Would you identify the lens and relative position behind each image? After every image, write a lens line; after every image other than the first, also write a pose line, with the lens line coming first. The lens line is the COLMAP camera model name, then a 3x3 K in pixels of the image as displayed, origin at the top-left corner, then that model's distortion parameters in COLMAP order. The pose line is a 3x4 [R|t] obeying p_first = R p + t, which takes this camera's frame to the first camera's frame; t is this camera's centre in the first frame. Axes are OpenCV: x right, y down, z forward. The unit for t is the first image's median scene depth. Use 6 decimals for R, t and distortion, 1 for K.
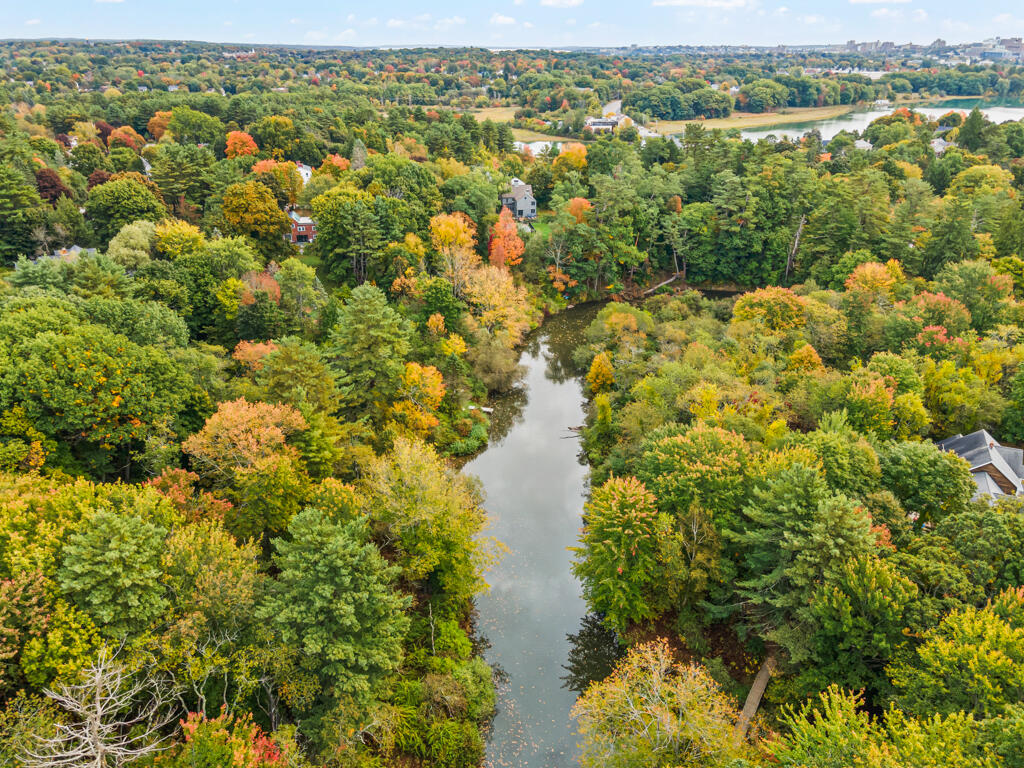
lens RADIAL K [[724.0, 0, 512.0], [0, 724.0, 384.0], [0, 0, 1]] dist [0.007895, 0.002109]
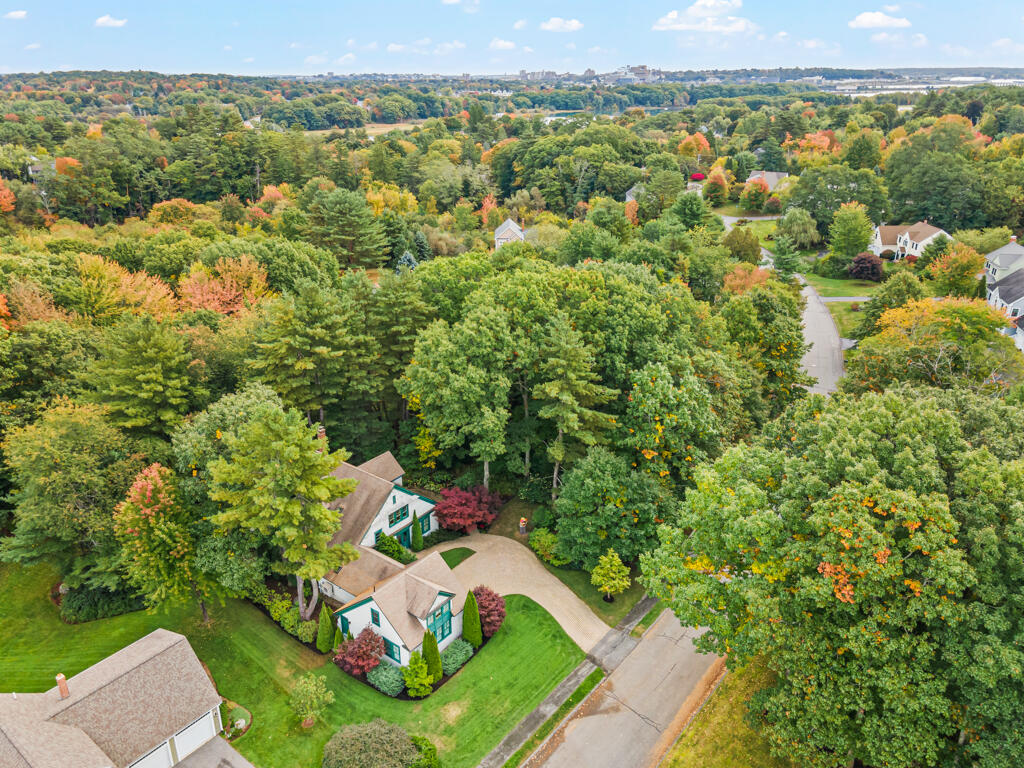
lens RADIAL K [[724.0, 0, 512.0], [0, 724.0, 384.0], [0, 0, 1]] dist [0.007895, 0.002109]
pose [[0.936709, -0.133425, 0.323689, 0.090966], [0.144577, 0.989437, -0.010537, 0.065531], [-0.318864, 0.056668, 0.946105, -0.105724]]
